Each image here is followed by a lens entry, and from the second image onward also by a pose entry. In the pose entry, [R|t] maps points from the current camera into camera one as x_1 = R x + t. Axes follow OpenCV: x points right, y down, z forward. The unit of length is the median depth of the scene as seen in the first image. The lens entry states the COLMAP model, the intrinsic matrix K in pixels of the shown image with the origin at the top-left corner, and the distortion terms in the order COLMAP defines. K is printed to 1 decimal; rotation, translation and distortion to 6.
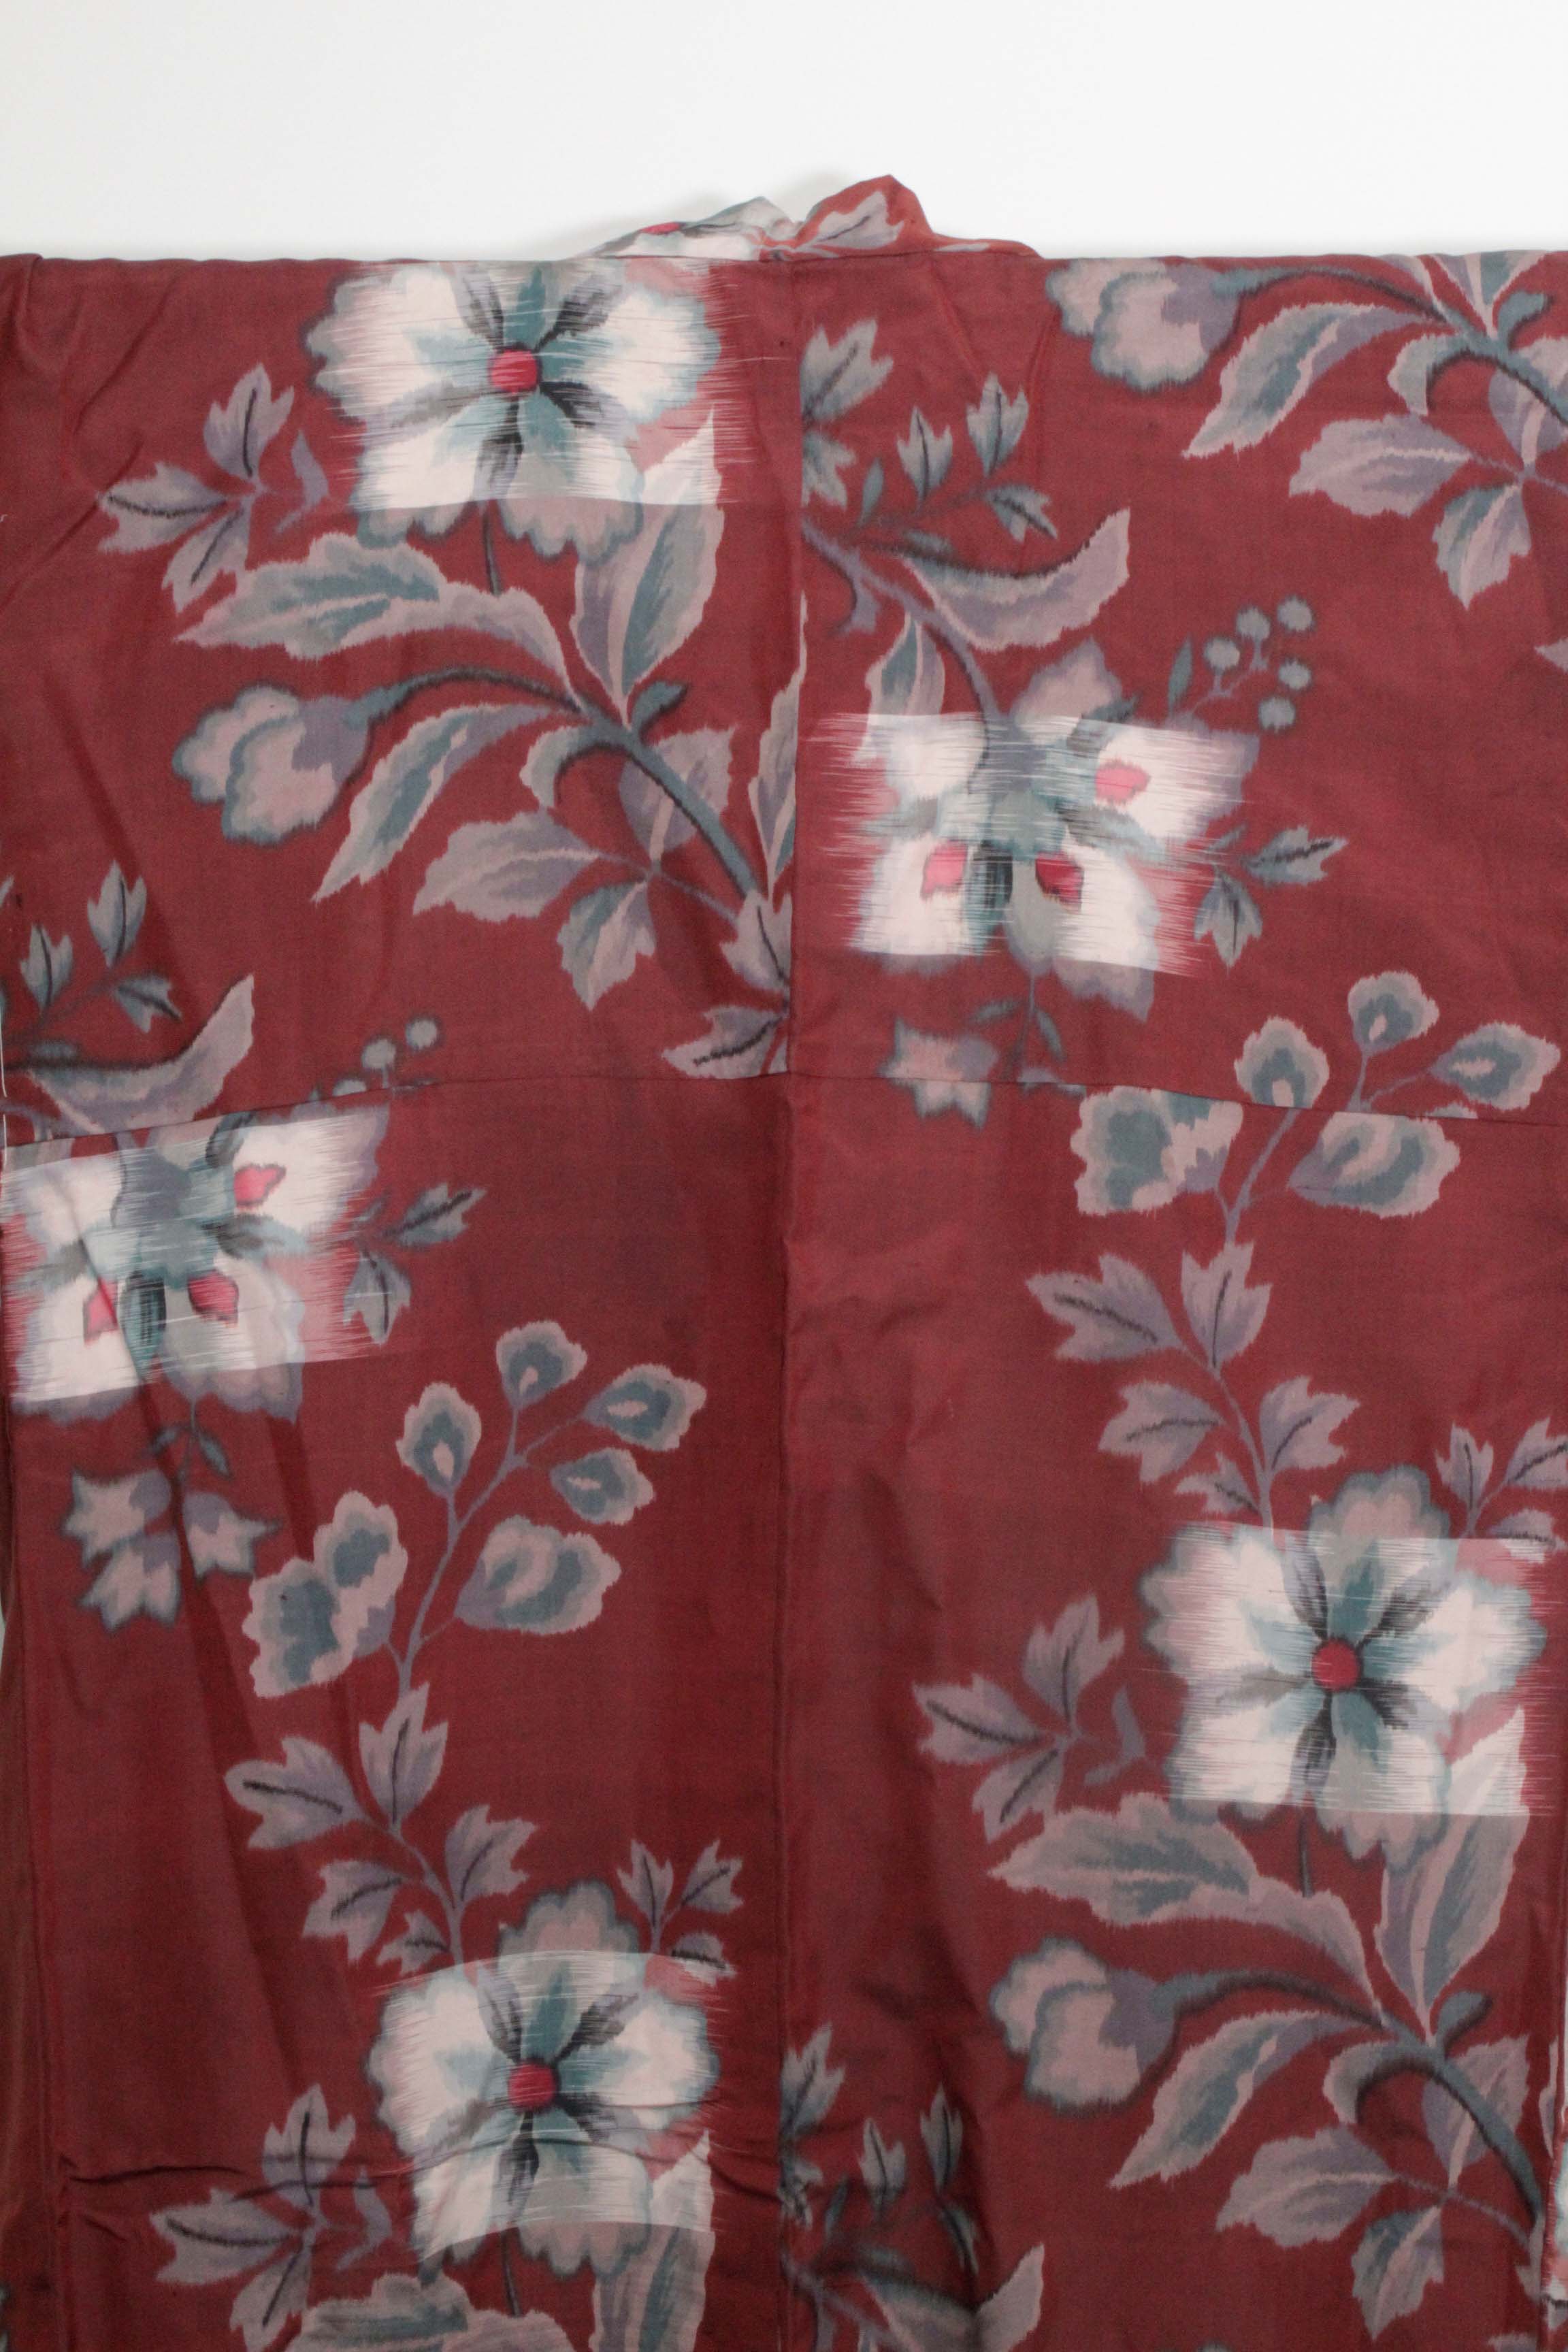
lens RADIAL K [[4196.3, 0, 783.2], [0, 4196.3, 1243.6], [0, 0, 1]] dist [0.035442, 0.000000]
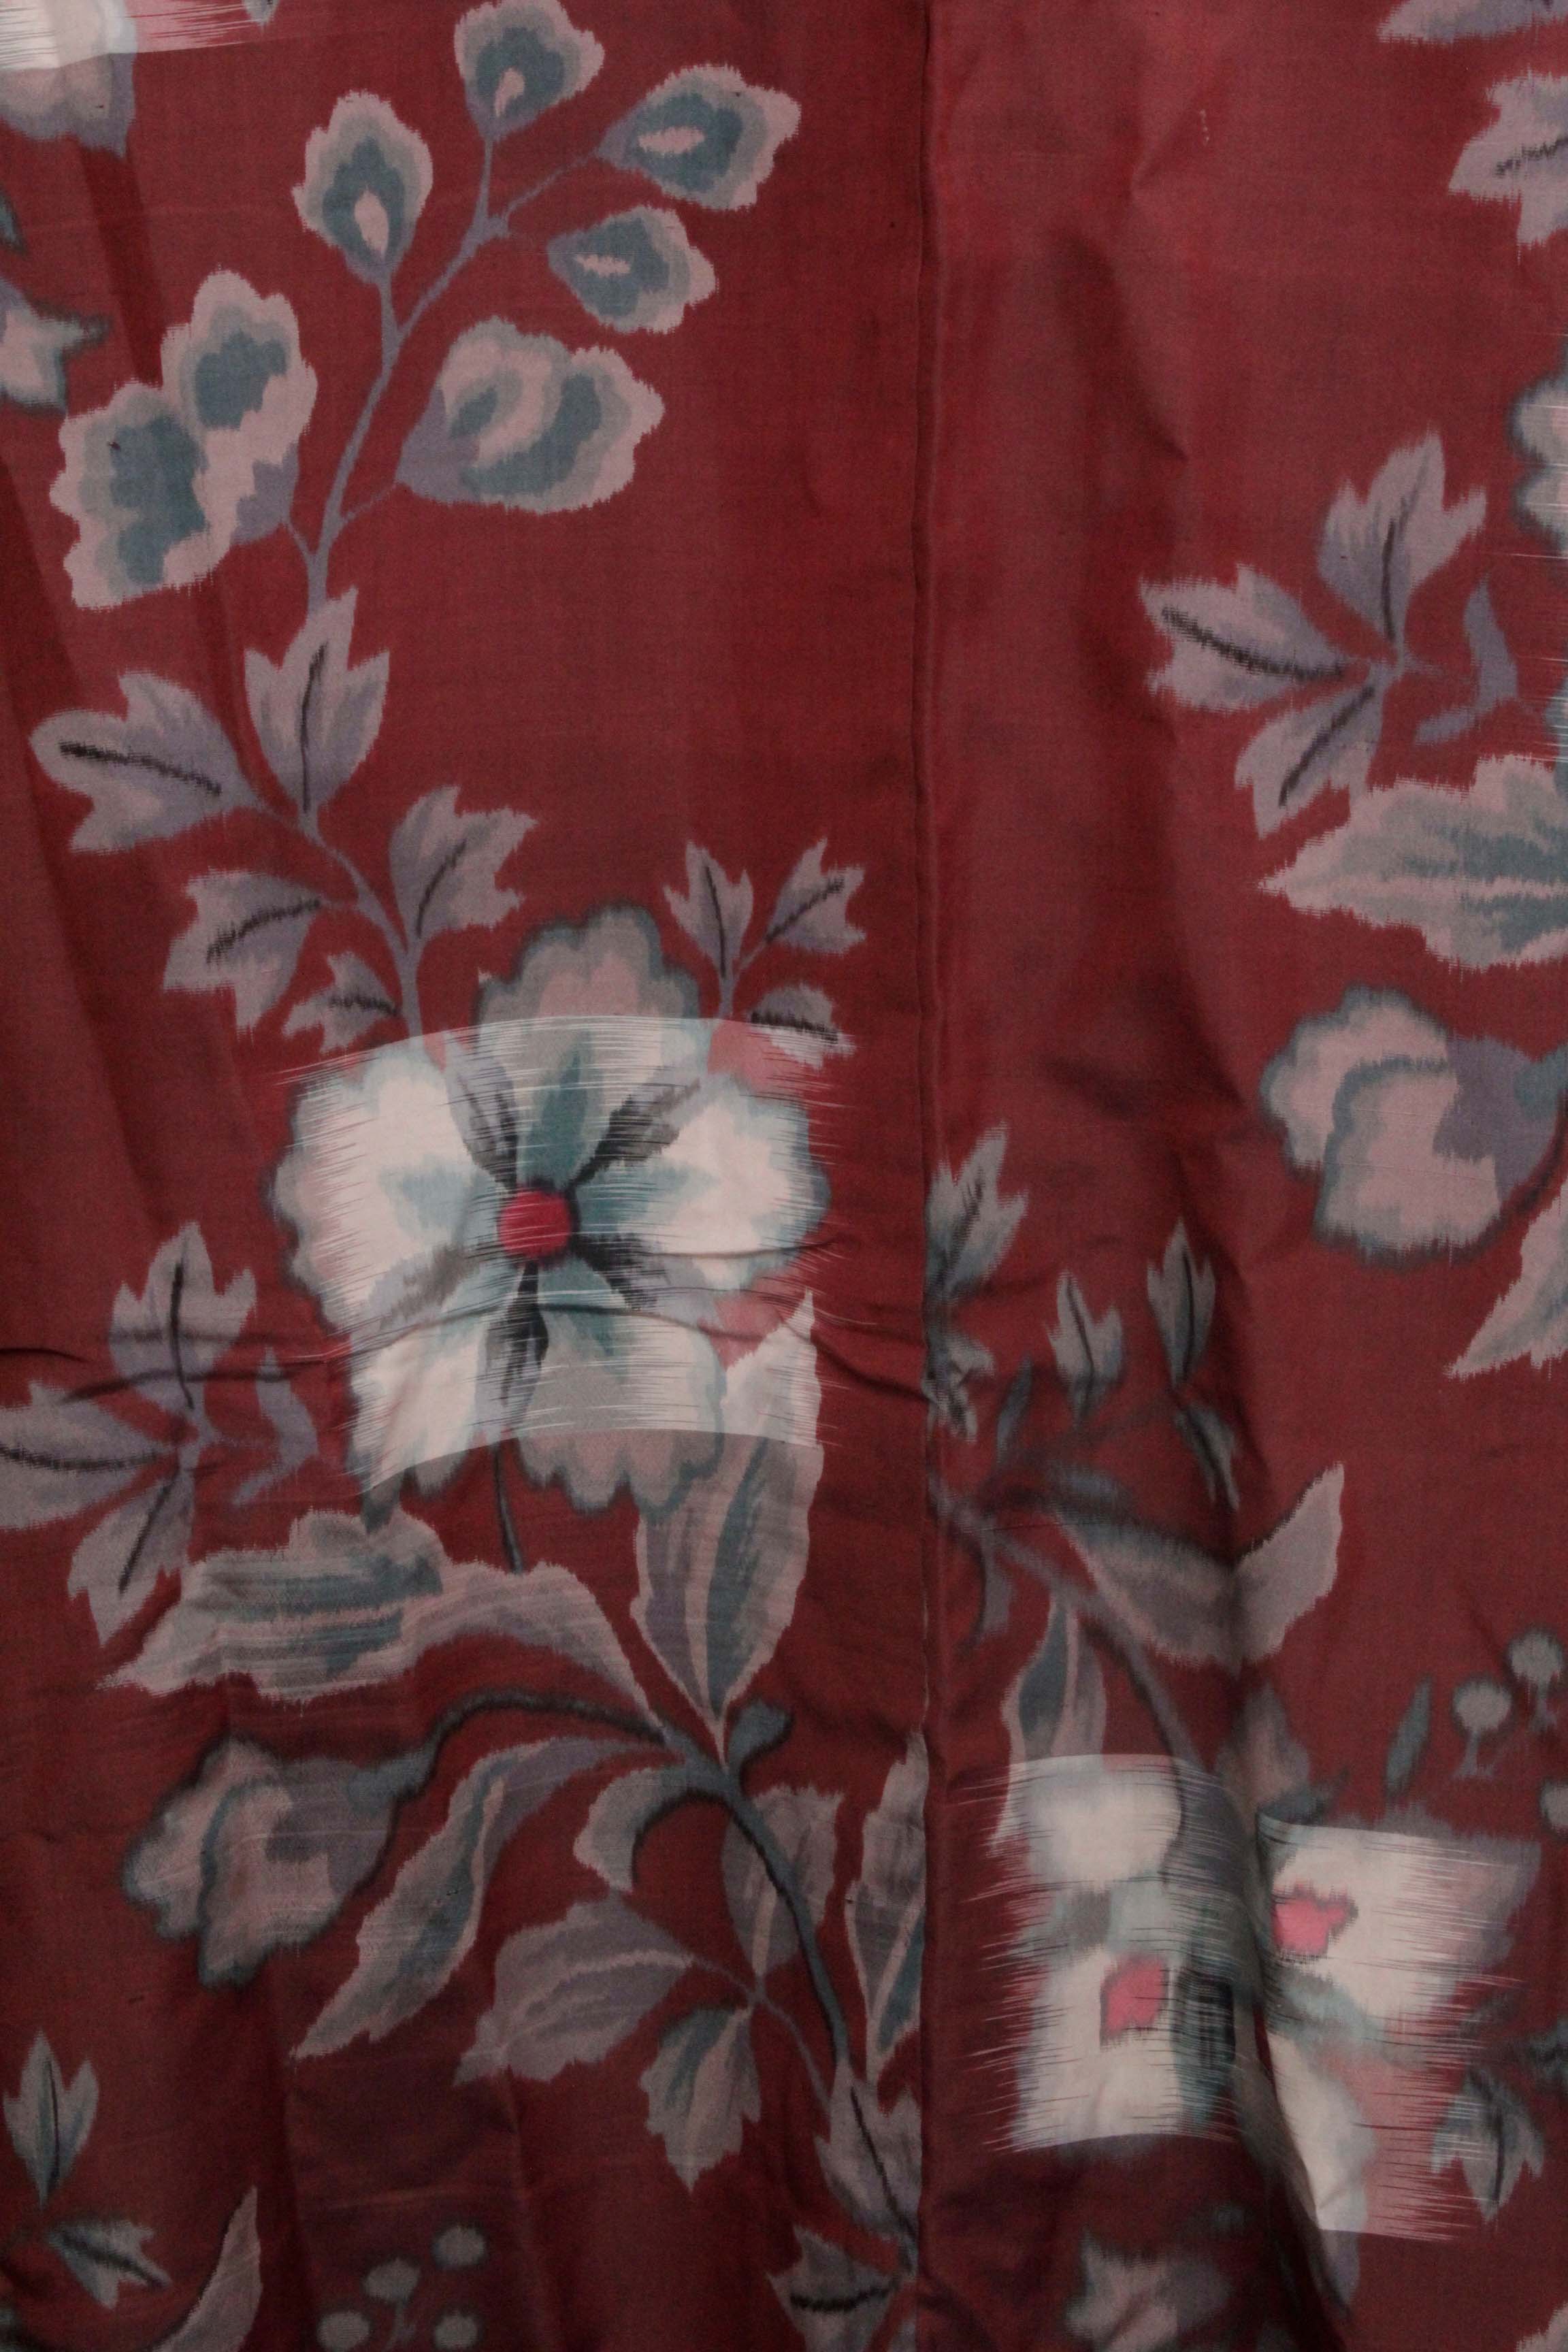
lens RADIAL K [[4694.2, 0, 766.5], [0, 4694.2, 1228.4], [0, 0, 1]] dist [0.054149, 0.000000]
pose [[0.999757, -0.003885, -0.021690, -0.009200], [0.008012, 0.981051, 0.193583, 0.063660], [0.020527, -0.193709, 0.980844, 0.302725]]
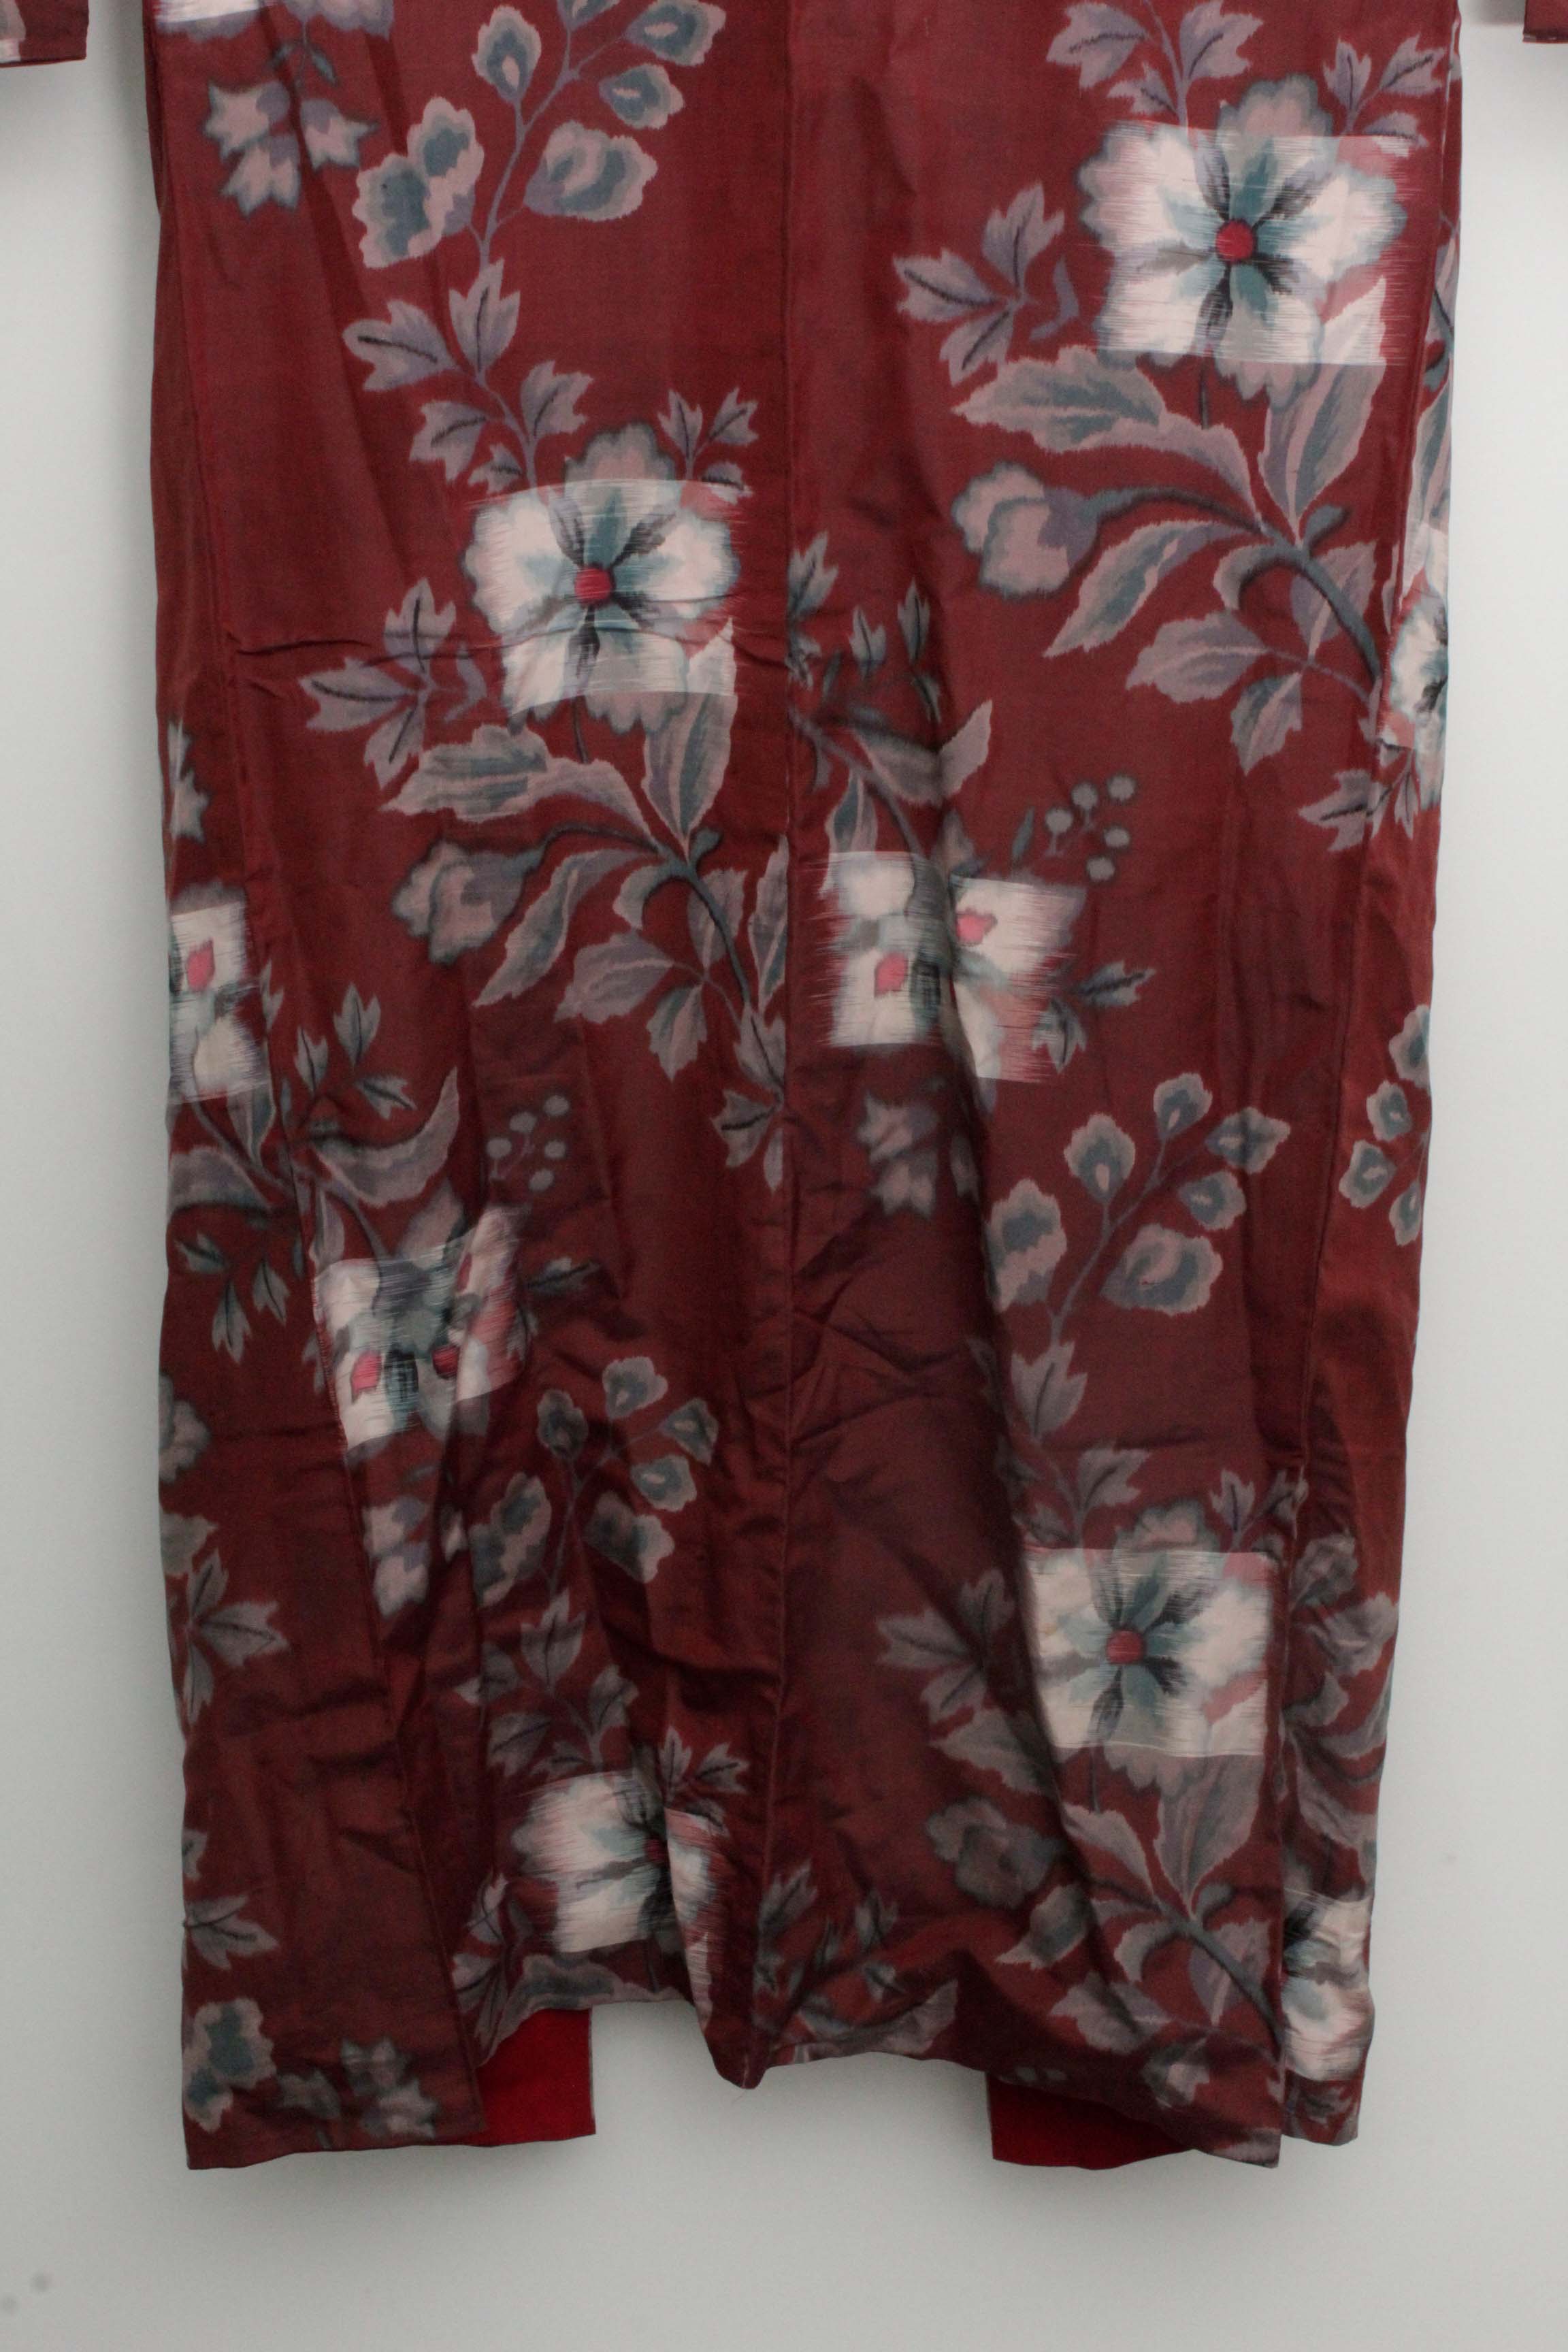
lens RADIAL K [[3749.0, 0, 800.5], [0, 3749.0, 1190.7], [0, 0, 1]] dist [0.013118, 0.000000]
pose [[0.999963, -0.000195, -0.008609, 0.012890], [0.002675, 0.957299, 0.289086, 0.048124], [0.008185, -0.289099, 0.957264, -0.141620]]
